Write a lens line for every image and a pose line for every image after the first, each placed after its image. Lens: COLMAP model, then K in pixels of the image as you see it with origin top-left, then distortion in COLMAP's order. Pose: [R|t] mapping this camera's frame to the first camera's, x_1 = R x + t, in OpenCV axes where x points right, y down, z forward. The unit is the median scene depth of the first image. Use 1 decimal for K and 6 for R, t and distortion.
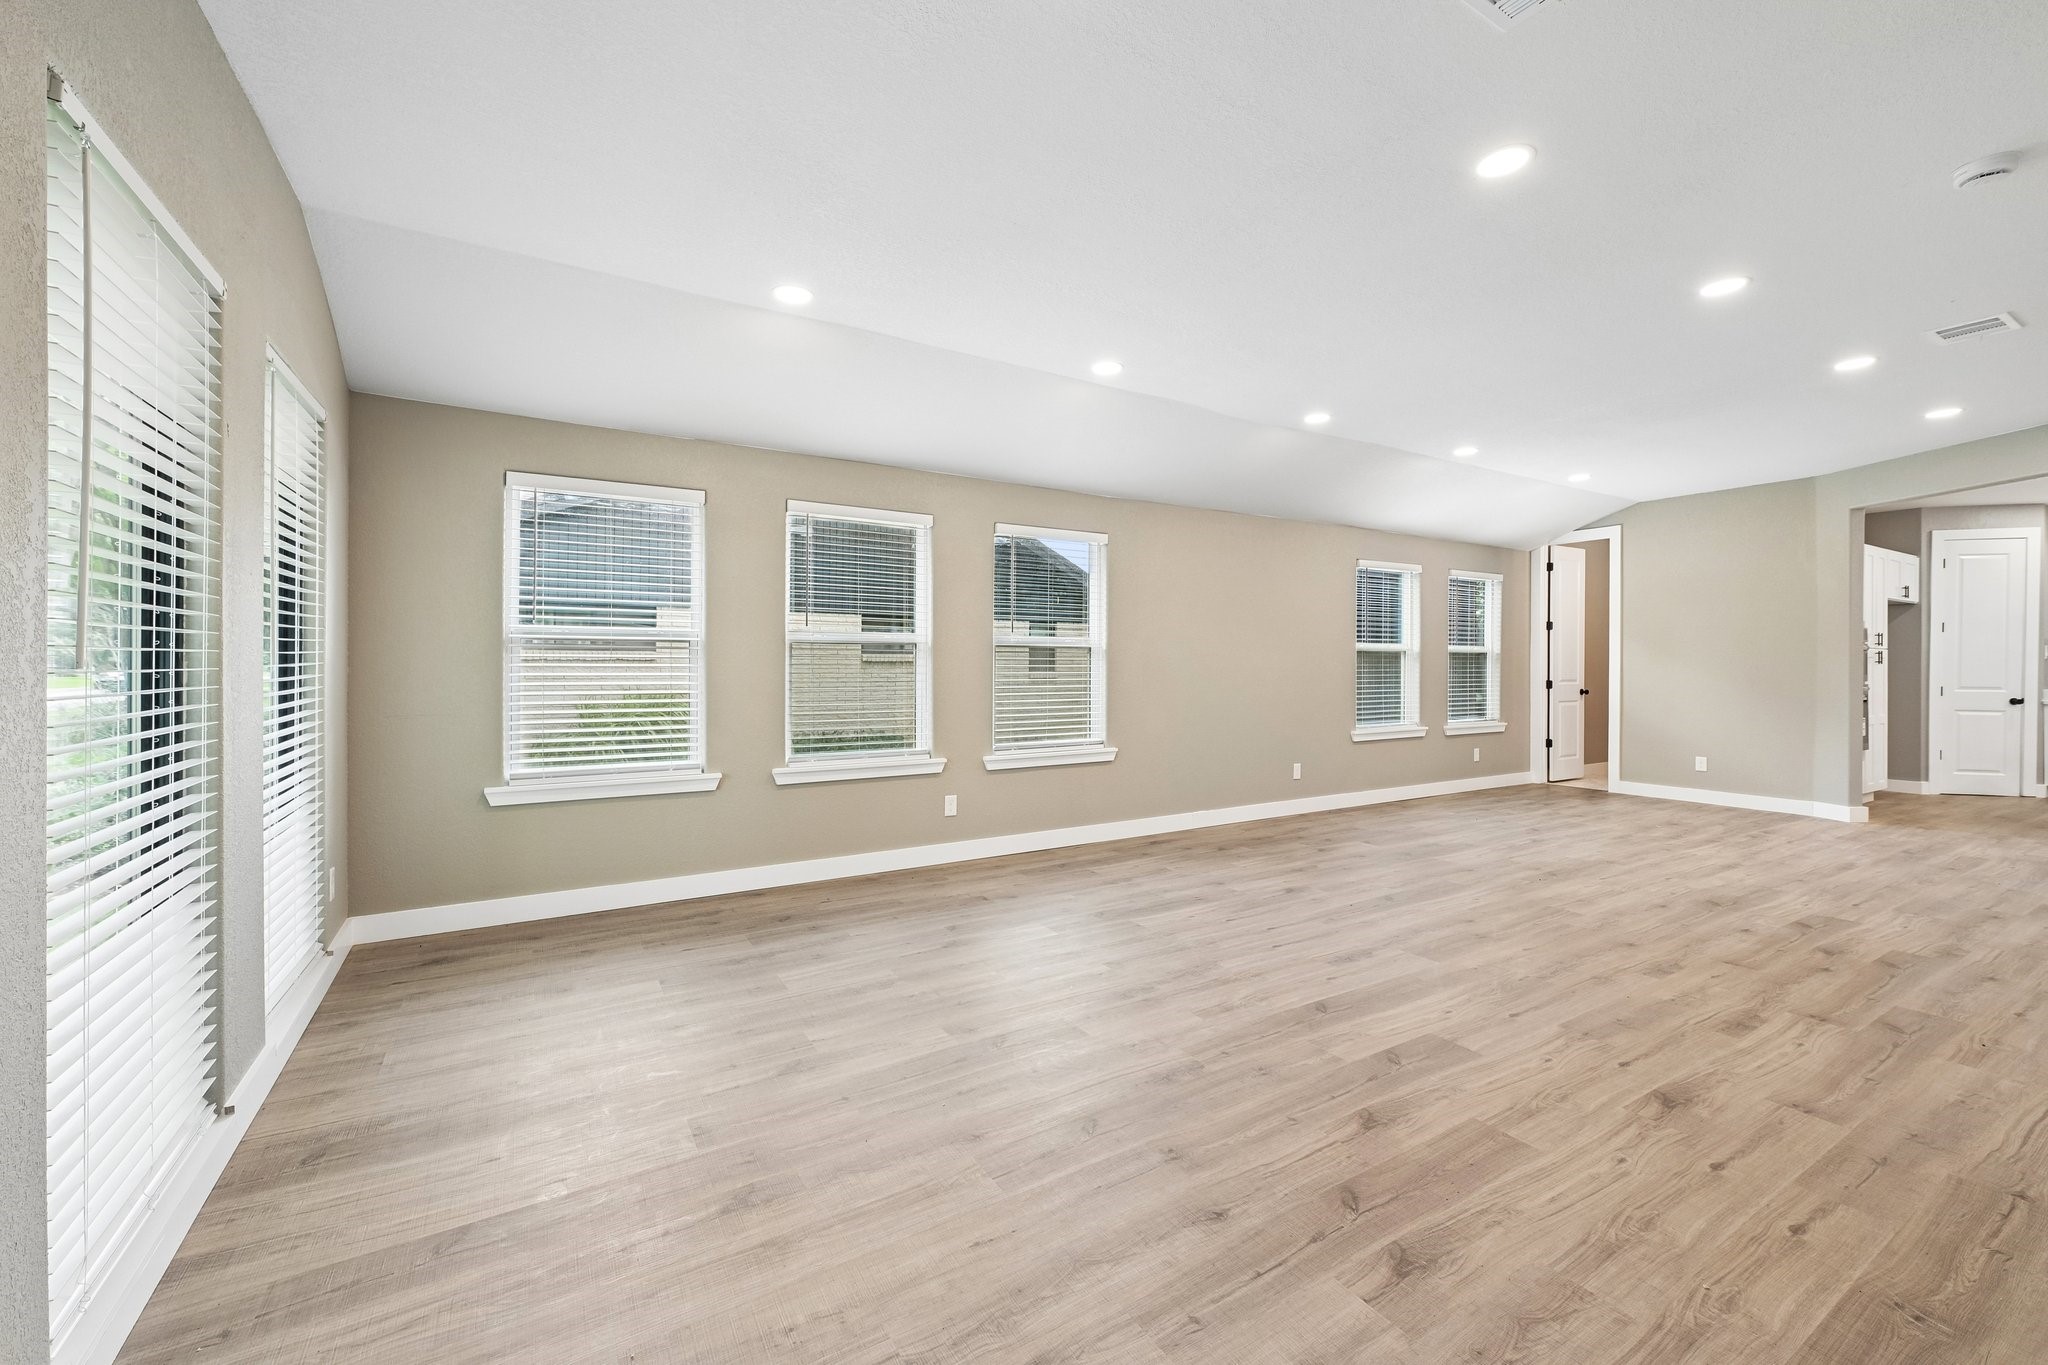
lens RADIAL K [[823.5, 0, 996.8], [0, 823.5, 662.4], [0, 0, 1]] dist [-0.007449, -0.002171]
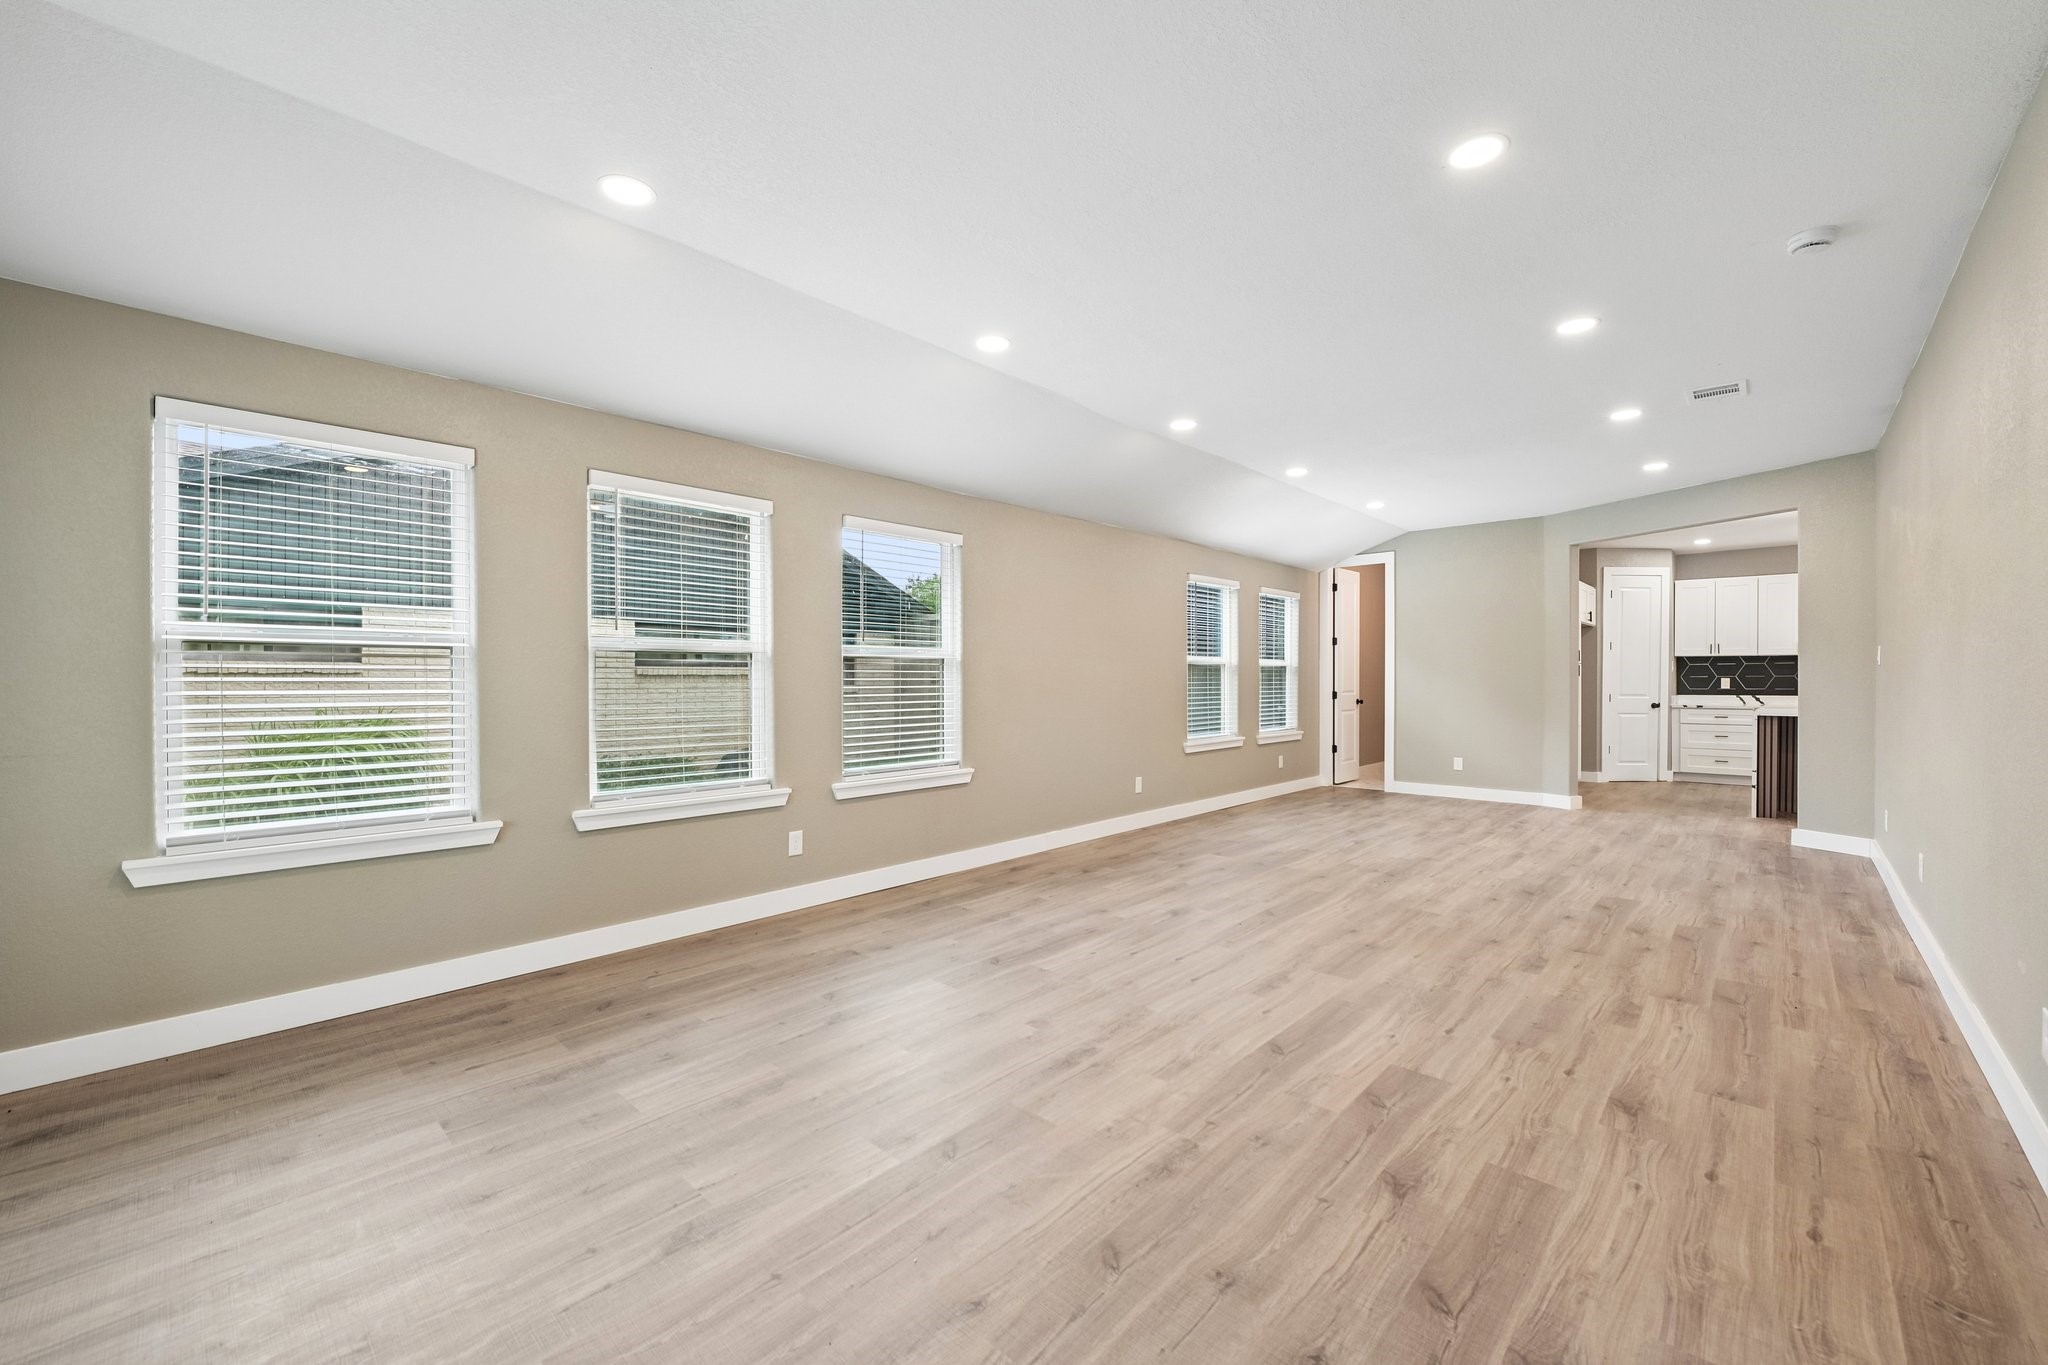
lens RADIAL K [[823.5, 0, 999.0], [0, 823.5, 682.3], [0, 0, 1]] dist [-0.007449, -0.002171]
pose [[0.959317, -0.005213, 0.282281, -0.114660], [0.003340, 0.999969, 0.007114, 0.001723], [-0.282310, -0.005882, 0.959305, 0.147285]]
